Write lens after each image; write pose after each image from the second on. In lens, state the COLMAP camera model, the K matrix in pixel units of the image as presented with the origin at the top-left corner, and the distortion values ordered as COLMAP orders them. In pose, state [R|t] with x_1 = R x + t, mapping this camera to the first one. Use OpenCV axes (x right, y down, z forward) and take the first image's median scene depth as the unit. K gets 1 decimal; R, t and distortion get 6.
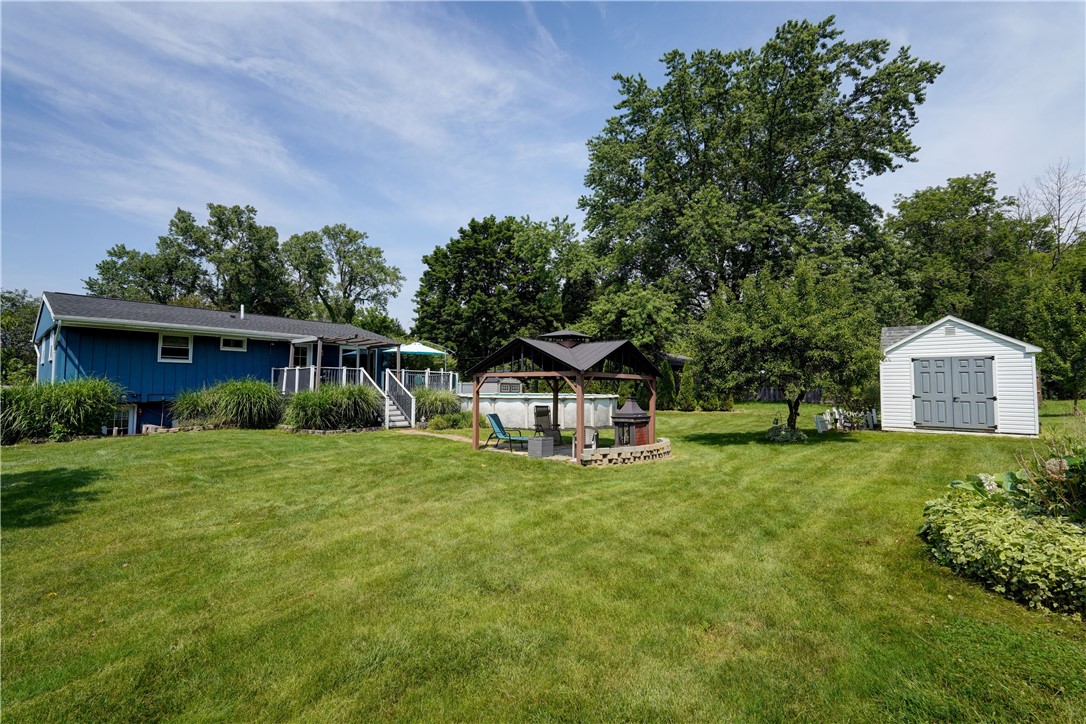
lens RADIAL K [[489.6, 0, 543.0], [0, 489.6, 362.0], [0, 0, 1]] dist [-0.006033, 0.000178]
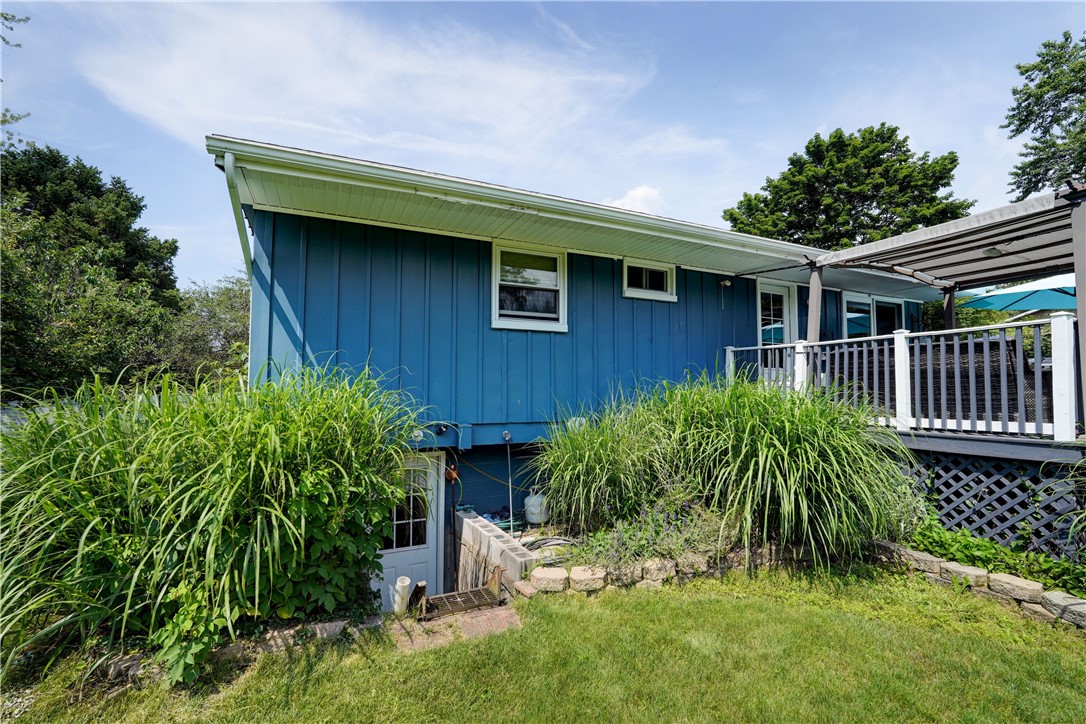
lens RADIAL K [[495.5, 0, 543.0], [0, 495.5, 362.0], [0, 0, 1]] dist [-0.009475, 0.000593]
pose [[0.918998, -0.025298, -0.393450, -0.488881], [0.021238, 0.999667, -0.014669, 0.023299], [0.393690, 0.005124, 0.919229, 0.548929]]
